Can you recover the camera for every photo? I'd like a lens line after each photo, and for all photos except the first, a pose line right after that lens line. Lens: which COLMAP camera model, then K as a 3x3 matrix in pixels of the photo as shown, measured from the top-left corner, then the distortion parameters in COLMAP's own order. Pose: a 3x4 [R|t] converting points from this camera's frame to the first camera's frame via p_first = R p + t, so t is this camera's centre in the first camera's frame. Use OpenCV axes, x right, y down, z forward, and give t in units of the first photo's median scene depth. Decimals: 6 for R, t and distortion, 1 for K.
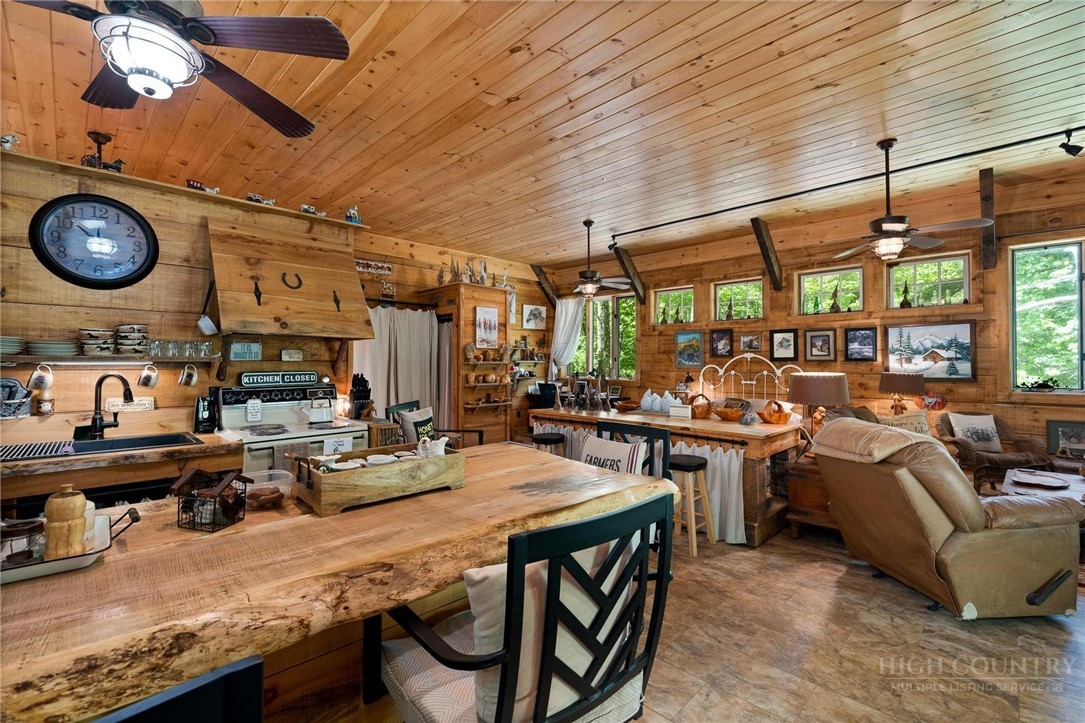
lens RADIAL K [[471.7, 0, 553.0], [0, 471.7, 360.7], [0, 0, 1]] dist [-0.002378, -0.000167]
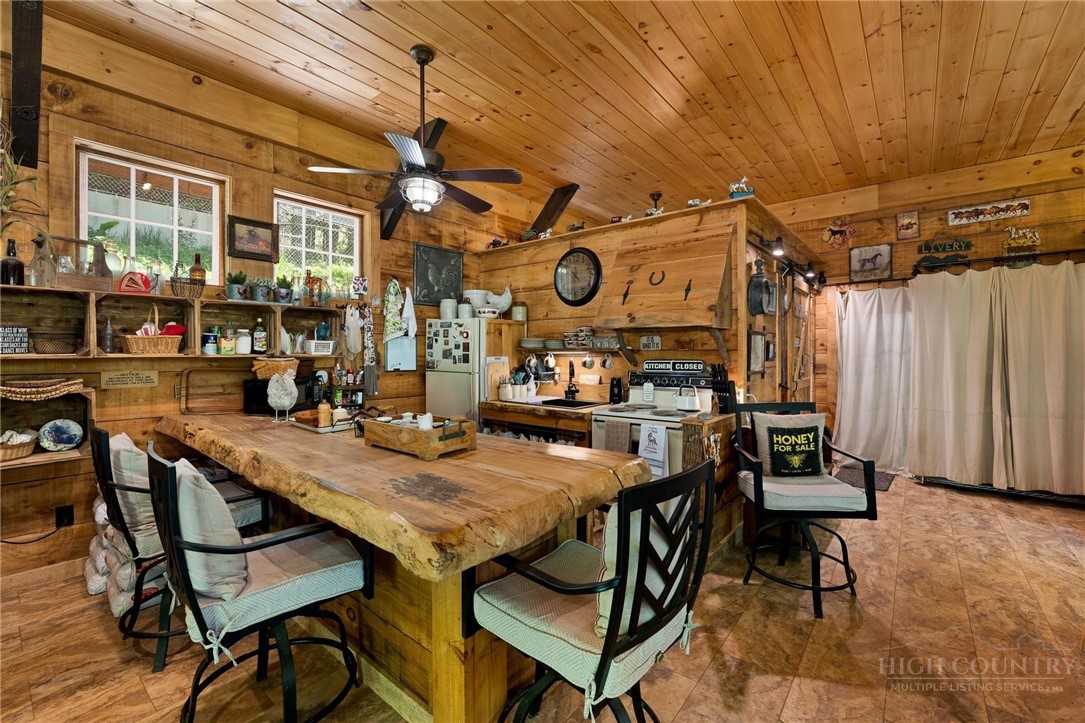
lens RADIAL K [[458.0, 0, 535.7], [0, 458.0, 353.4], [0, 0, 1]] dist [-0.001818, -0.000167]
pose [[0.075892, 0.001852, -0.997114, 0.559558], [0.004907, 0.999985, 0.002230, 0.004242], [0.997104, -0.005062, 0.075881, 0.710075]]
